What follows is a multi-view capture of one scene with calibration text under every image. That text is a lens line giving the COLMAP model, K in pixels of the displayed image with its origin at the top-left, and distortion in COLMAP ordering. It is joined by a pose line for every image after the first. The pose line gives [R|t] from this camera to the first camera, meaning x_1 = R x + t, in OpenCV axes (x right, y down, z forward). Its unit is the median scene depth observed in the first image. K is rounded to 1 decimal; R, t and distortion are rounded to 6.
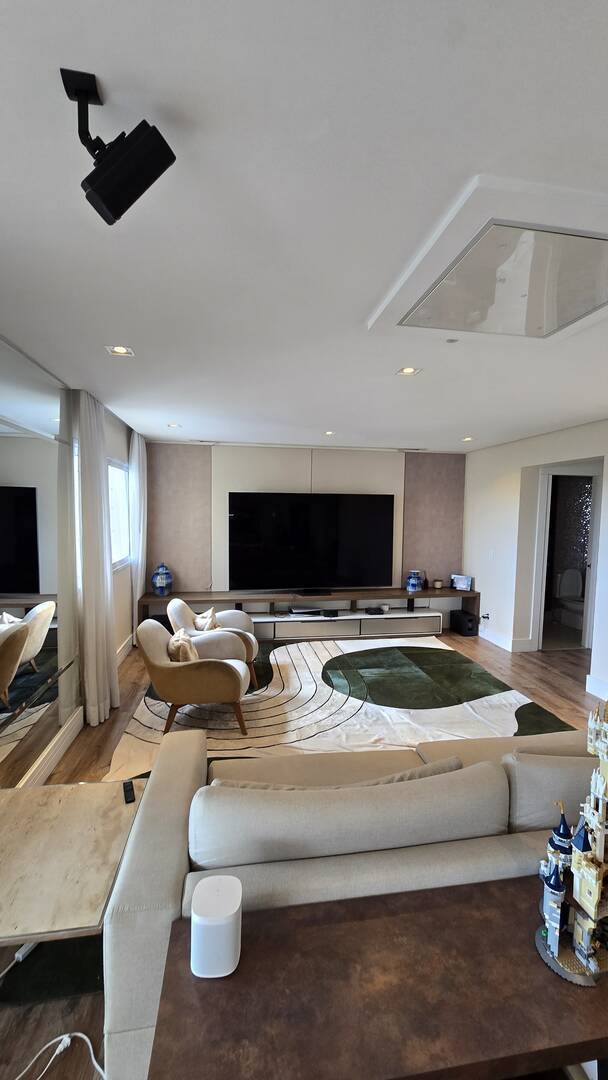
lens RADIAL K [[441.5, 0, 304.0], [0, 441.5, 540.0], [0, 0, 1]] dist [-0.000306, 0.000021]
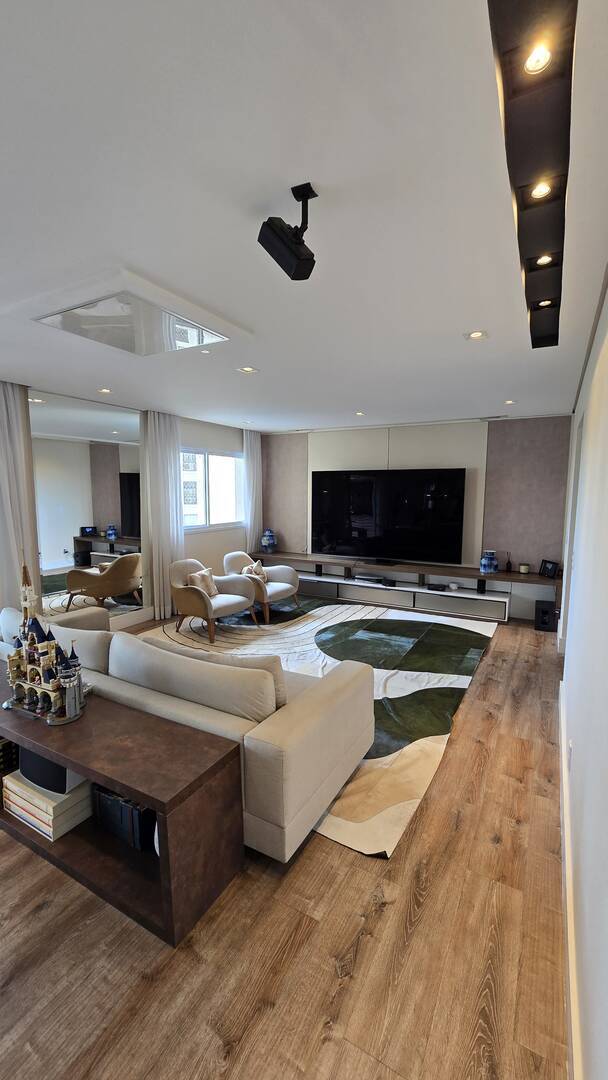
lens RADIAL K [[441.5, 0, 304.0], [0, 441.5, 540.0], [0, 0, 1]] dist [-0.000306, 0.000021]
pose [[0.782426, 0.064918, -0.619351, 0.544774], [-0.035737, 0.997593, 0.059417, 0.007312], [0.621717, -0.024356, 0.782863, 0.043071]]
